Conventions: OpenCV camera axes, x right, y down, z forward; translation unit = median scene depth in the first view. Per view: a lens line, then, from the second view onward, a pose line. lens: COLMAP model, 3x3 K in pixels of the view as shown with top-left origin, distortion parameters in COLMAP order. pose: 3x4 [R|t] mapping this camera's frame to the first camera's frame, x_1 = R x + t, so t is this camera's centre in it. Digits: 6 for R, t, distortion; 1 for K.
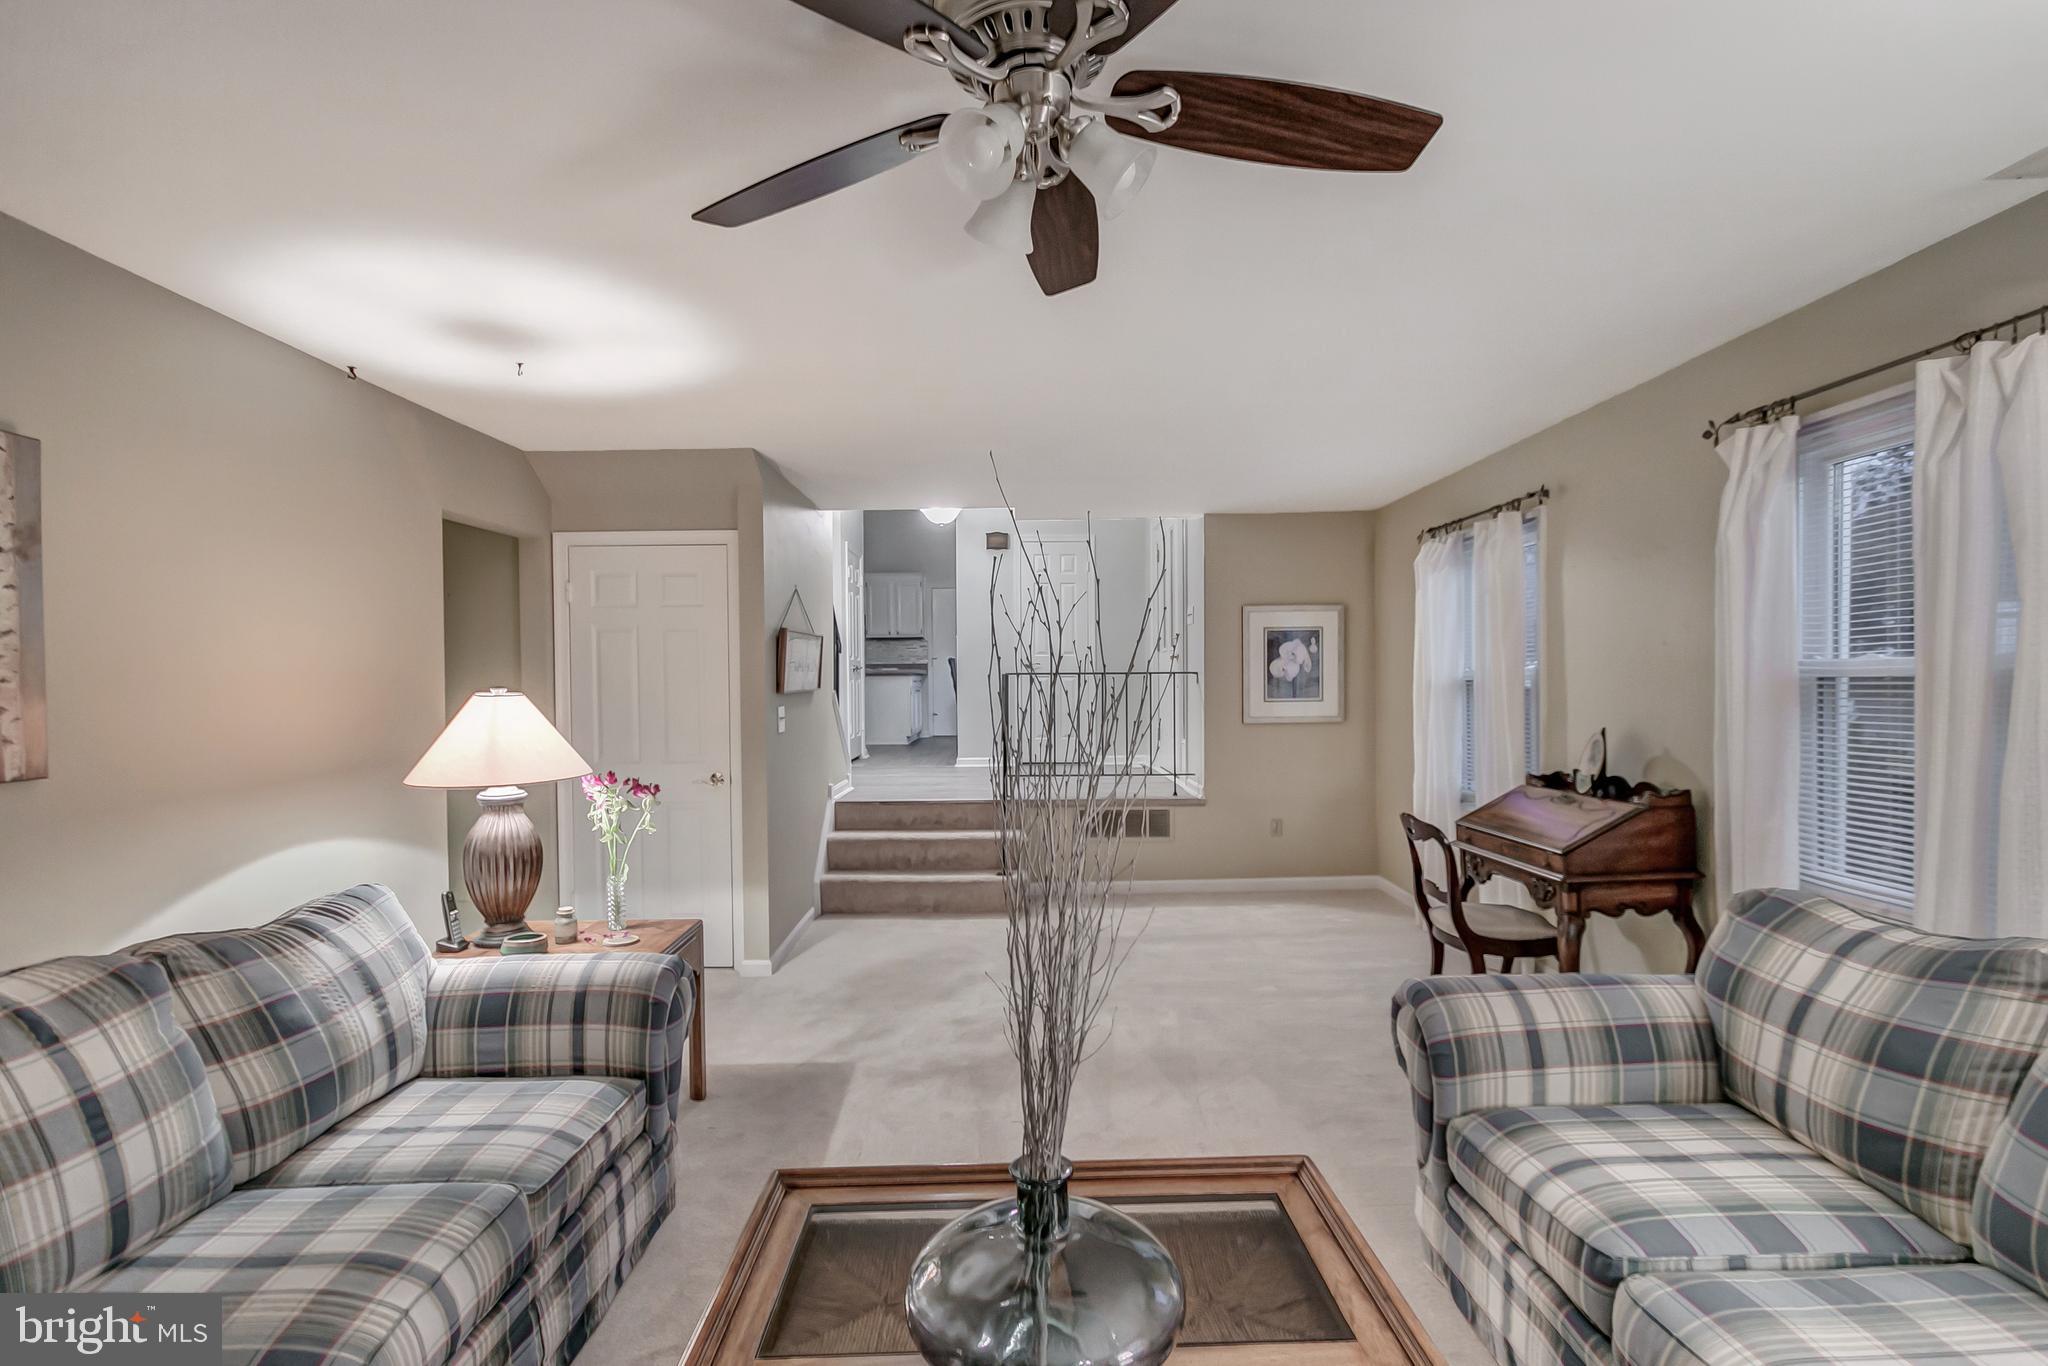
lens RADIAL K [[933.1, 0, 1024.7], [0, 933.1, 716.8], [0, 0, 1]] dist [0.000731, -0.000178]
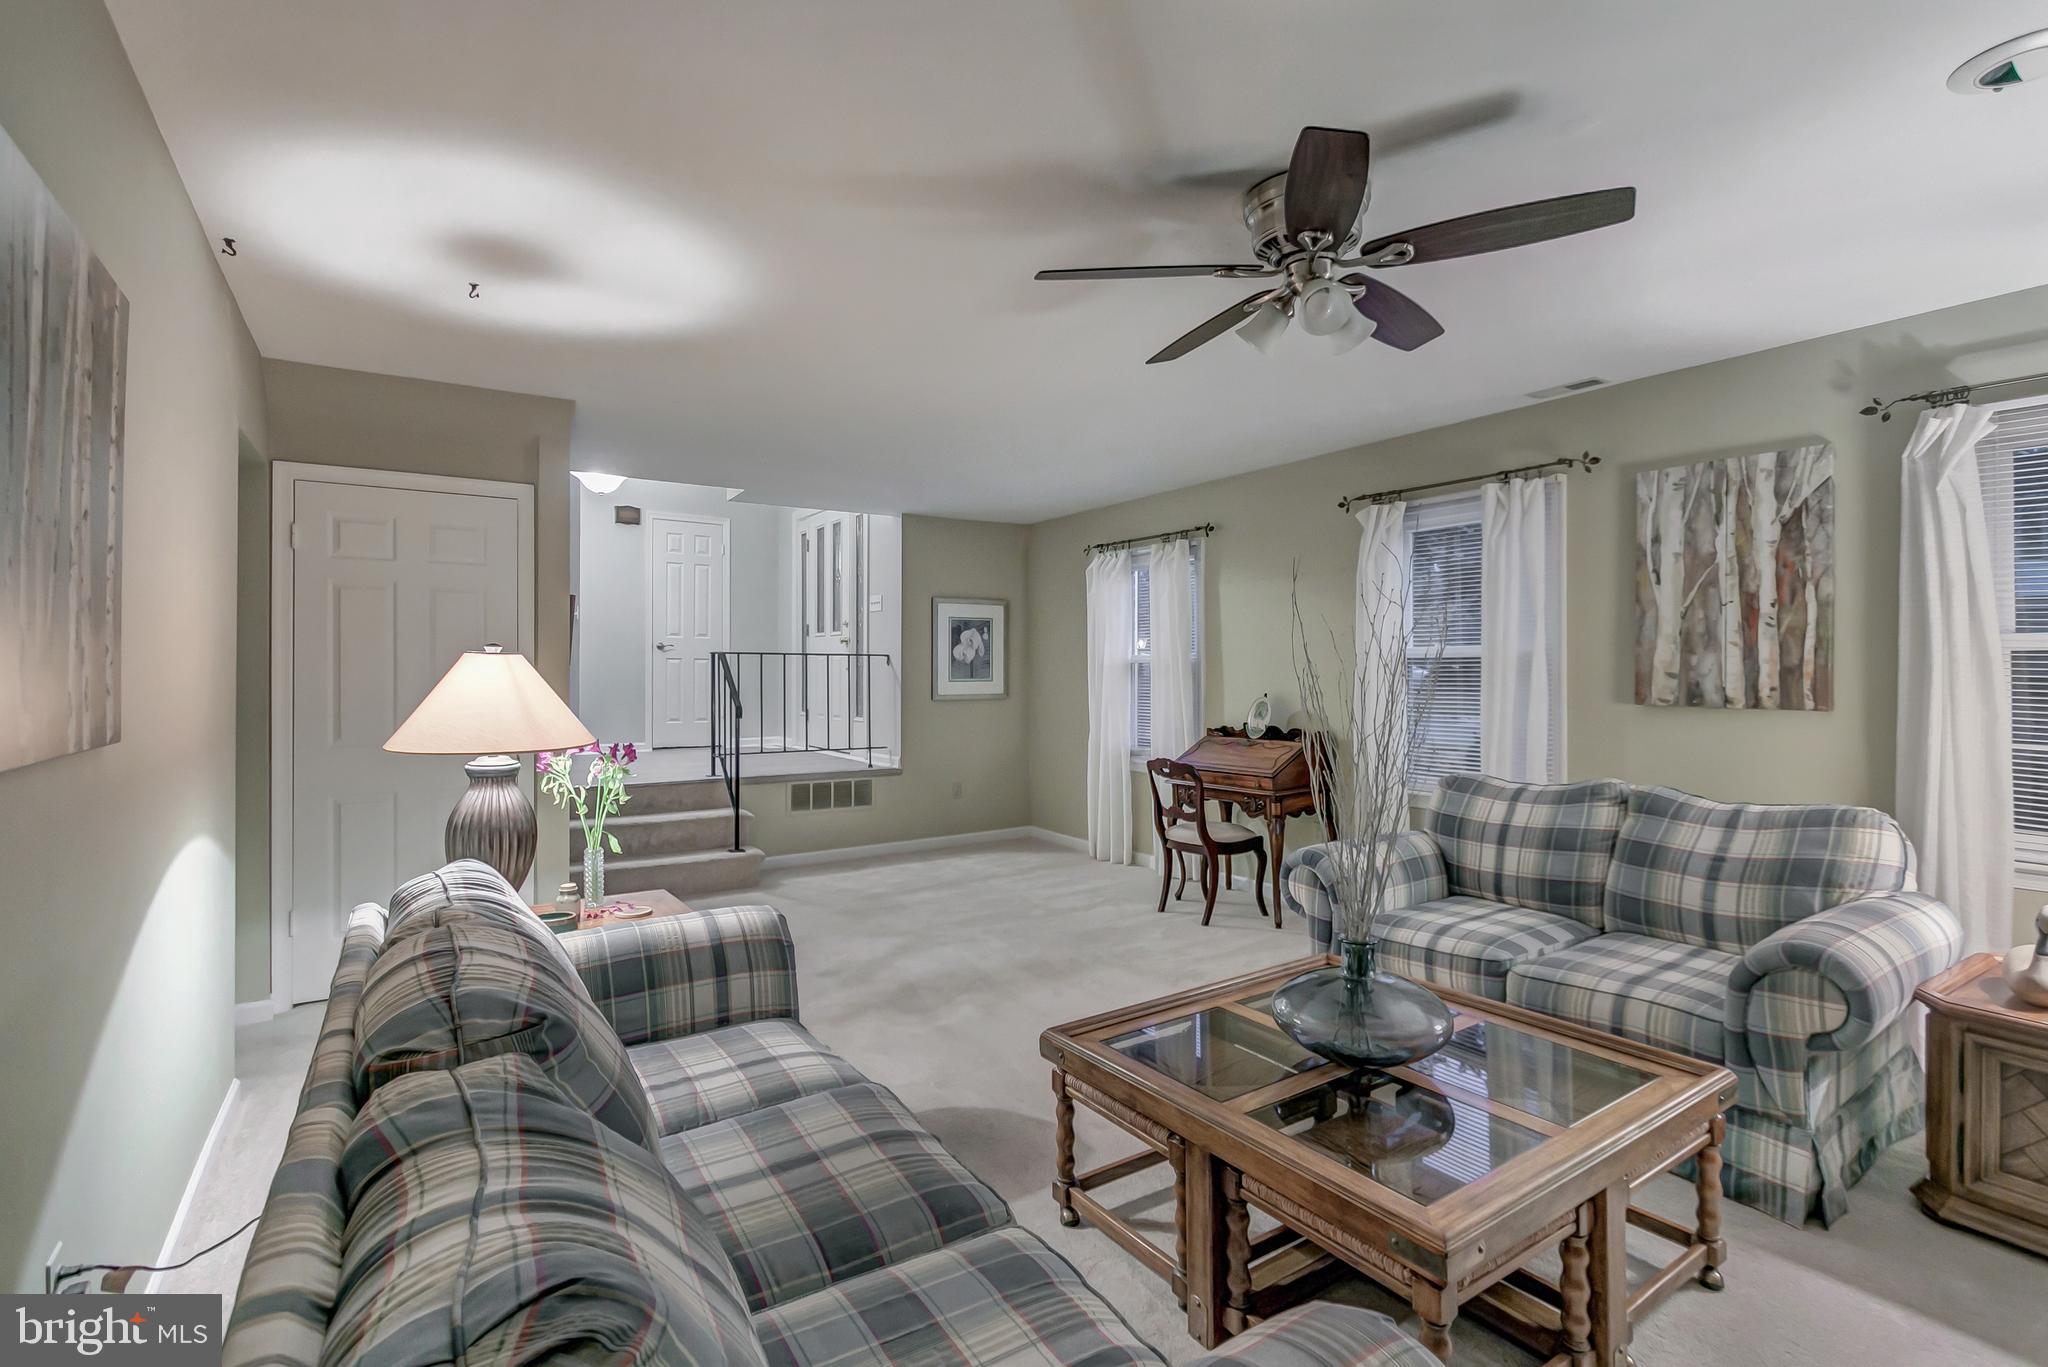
lens RADIAL K [[929.1, 0, 1024.0], [0, 929.1, 683.5], [0, 0, 1]] dist [0.002436, 0.000417]
pose [[0.841531, 0.002075, 0.540205, -0.582756], [0.013147, 0.999618, -0.024319, 0.032394], [-0.540049, 0.027567, 0.841182, -0.025199]]
